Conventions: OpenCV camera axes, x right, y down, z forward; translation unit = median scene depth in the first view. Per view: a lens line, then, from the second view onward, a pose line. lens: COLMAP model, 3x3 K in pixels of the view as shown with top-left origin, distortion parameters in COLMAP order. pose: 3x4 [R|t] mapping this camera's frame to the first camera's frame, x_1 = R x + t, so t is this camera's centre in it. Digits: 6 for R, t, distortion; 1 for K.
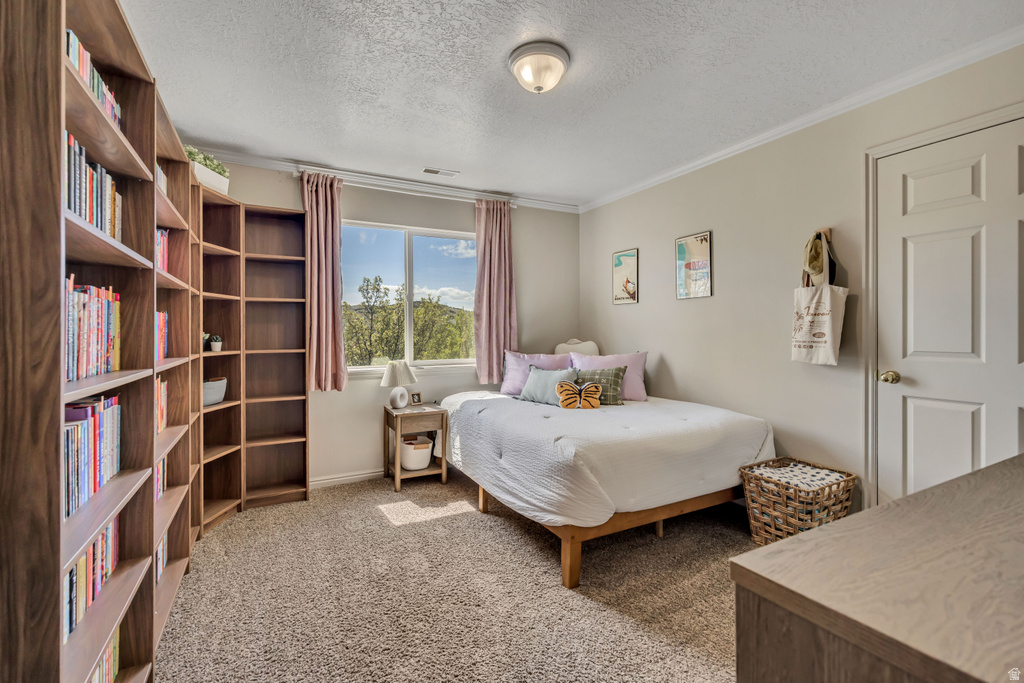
lens RADIAL K [[459.2, 0, 512.0], [0, 459.2, 336.1], [0, 0, 1]] dist [-0.001128, 0.000079]
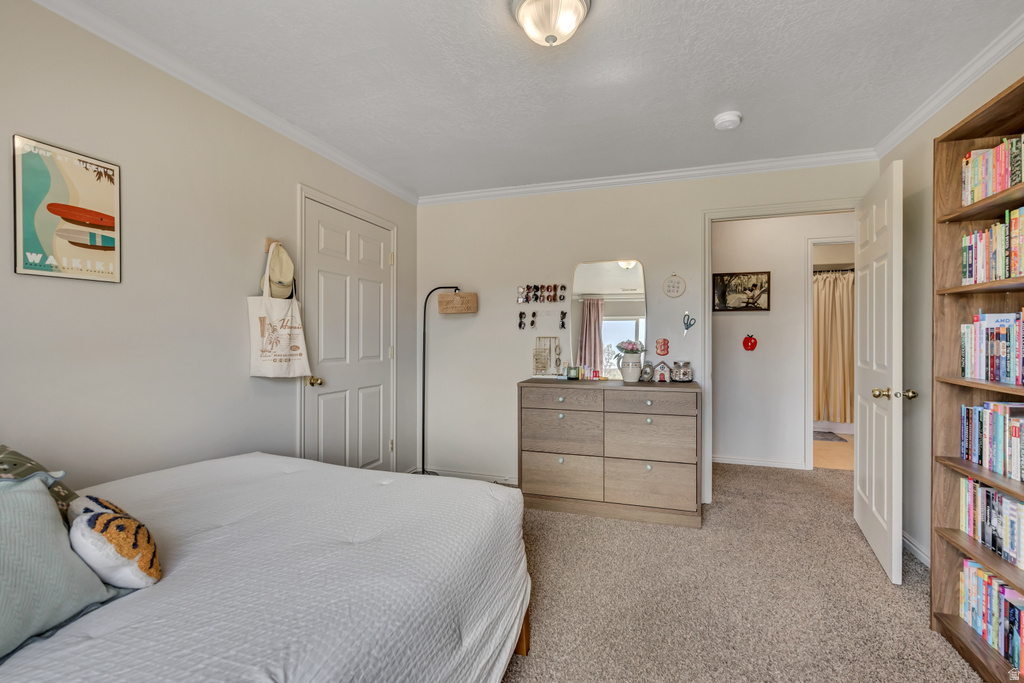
lens RADIAL K [[459.2, 0, 517.6], [0, 459.2, 340.3], [0, 0, 1]] dist [-0.001128, 0.000079]
pose [[-0.701661, 0.003480, 0.712502, -0.399054], [0.009814, 0.999940, 0.004780, -0.019205], [-0.712443, 0.010346, -0.701654, 1.349808]]
